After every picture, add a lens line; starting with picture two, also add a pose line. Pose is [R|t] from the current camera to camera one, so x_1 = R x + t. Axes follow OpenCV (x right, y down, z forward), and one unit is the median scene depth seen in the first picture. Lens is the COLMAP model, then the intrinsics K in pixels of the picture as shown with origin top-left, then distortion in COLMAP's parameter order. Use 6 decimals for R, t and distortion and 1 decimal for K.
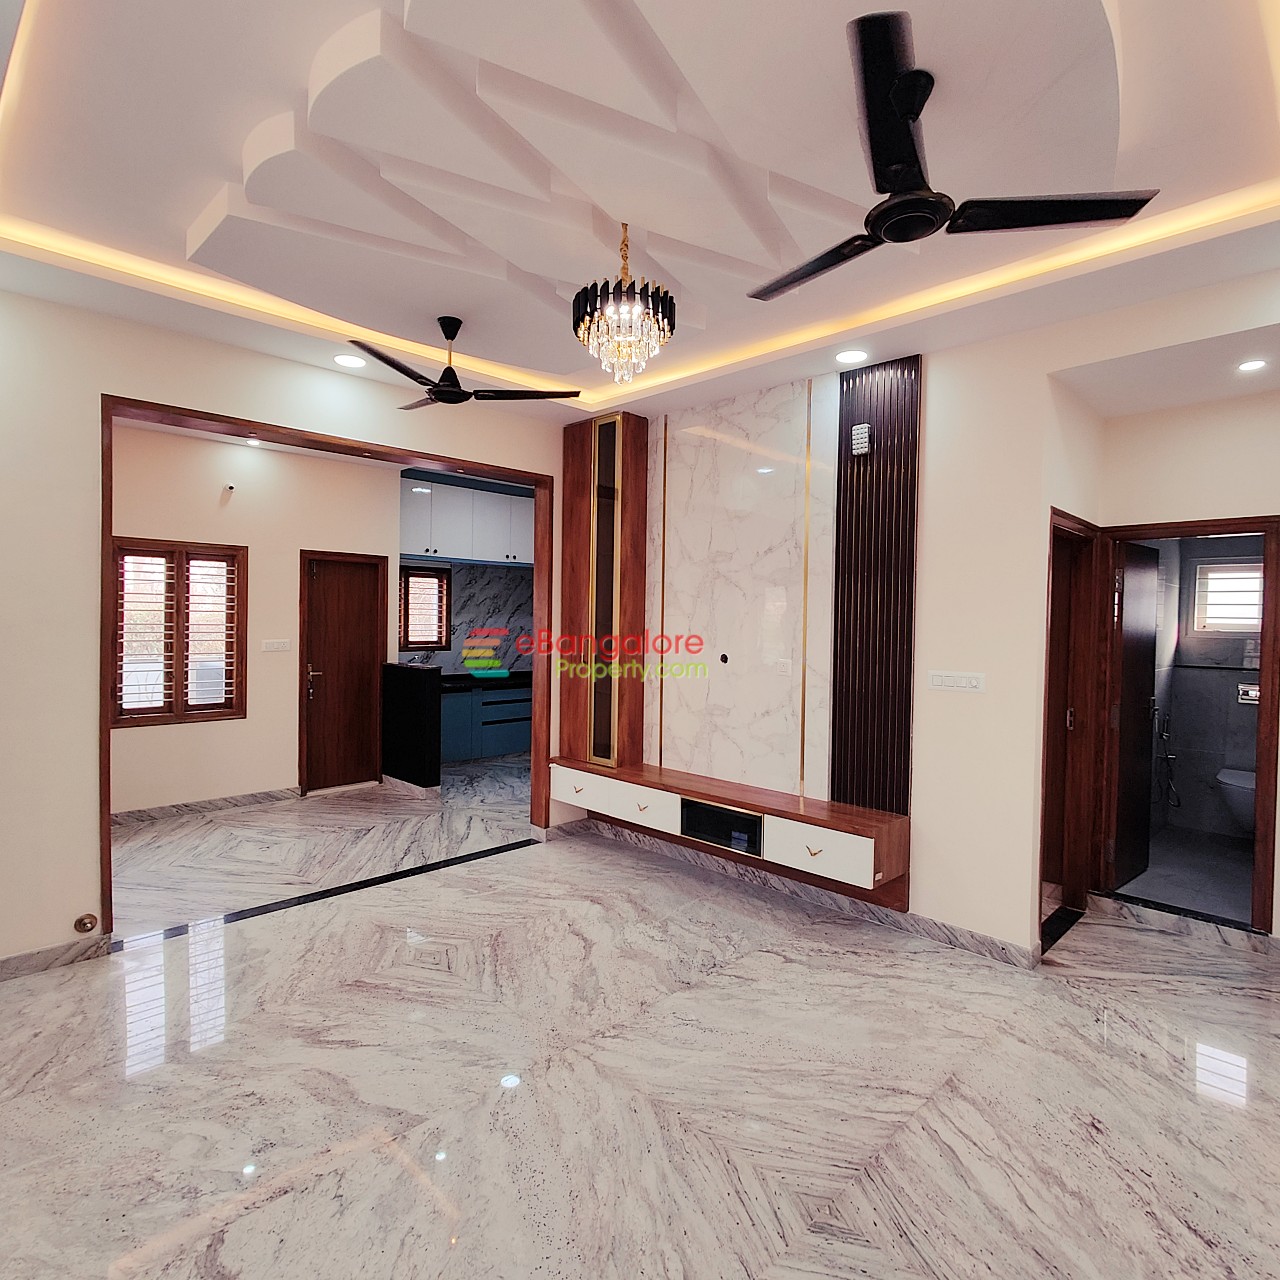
lens RADIAL K [[748.8, 0, 642.7], [0, 748.8, 632.6], [0, 0, 1]] dist [-0.002727, 0.001690]
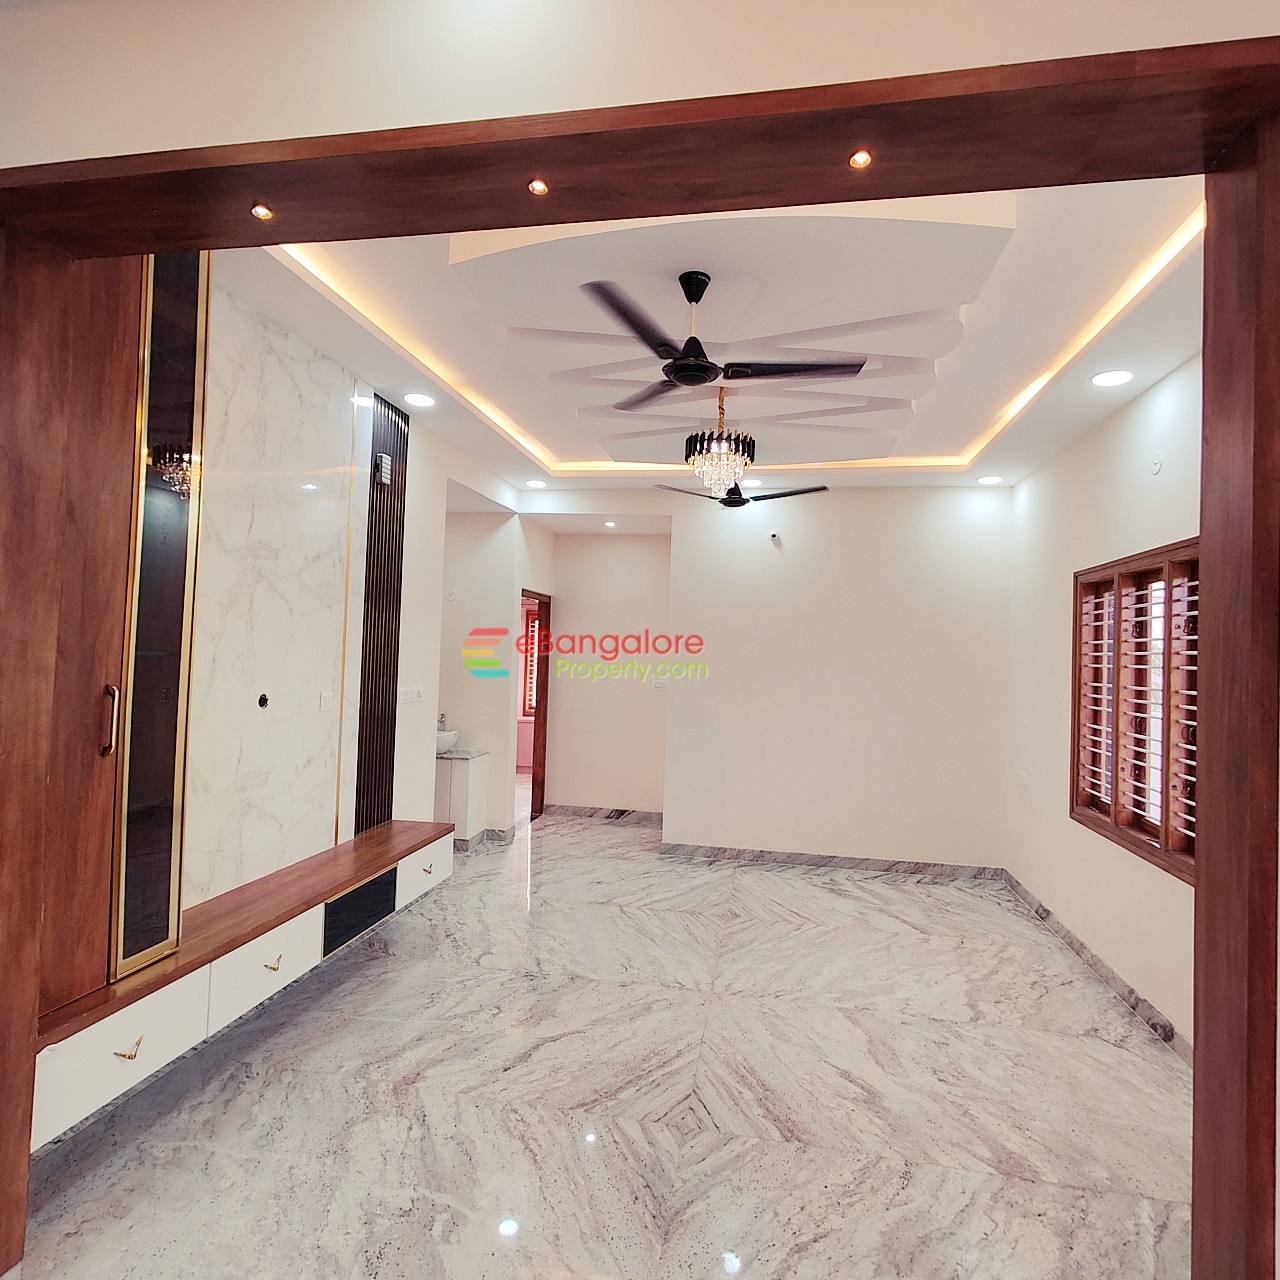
lens RADIAL K [[748.8, 0, 642.7], [0, 748.8, 632.6], [0, 0, 1]] dist [-0.002727, 0.001690]
pose [[-0.565877, -0.010346, 0.824425, -0.812240], [-0.026105, 0.999645, -0.005373, -0.040643], [-0.824076, -0.024562, -0.565946, 1.378446]]
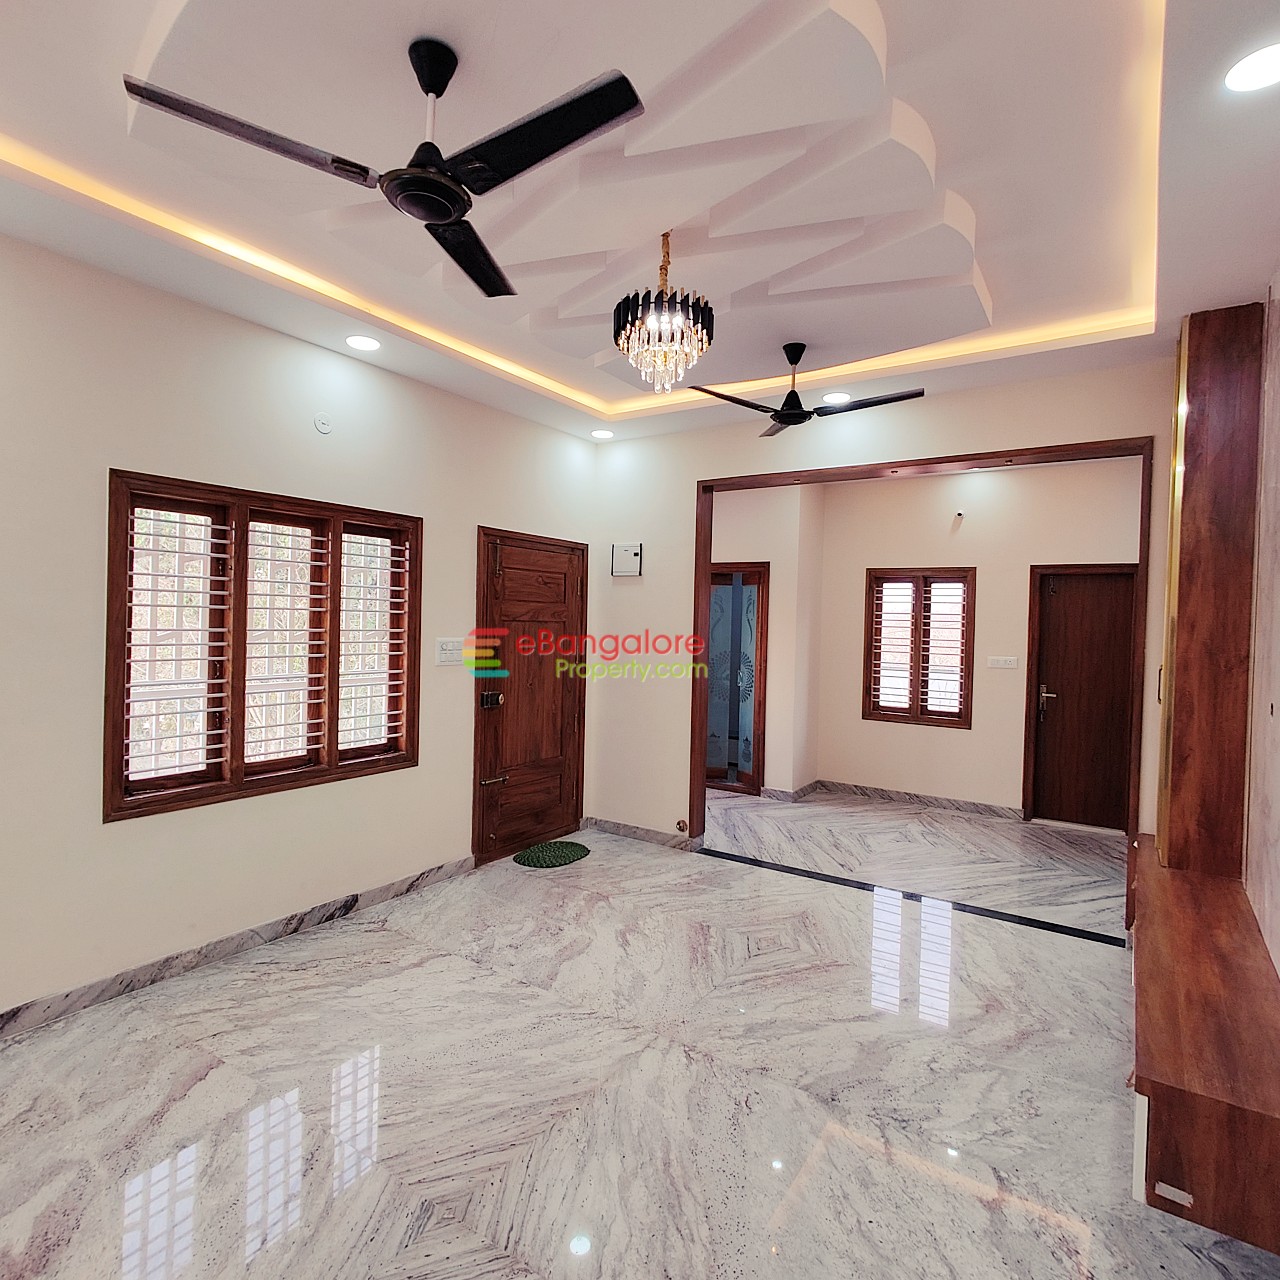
lens RADIAL K [[737.9, 0, 631.4], [0, 737.9, 637.5], [0, 0, 1]] dist [-0.003204, 0.002577]
pose [[0.179952, 0.013060, -0.983589, 0.678002], [-0.038301, 0.999247, 0.006261, -0.005769], [0.982929, 0.036546, 0.180317, 0.564355]]
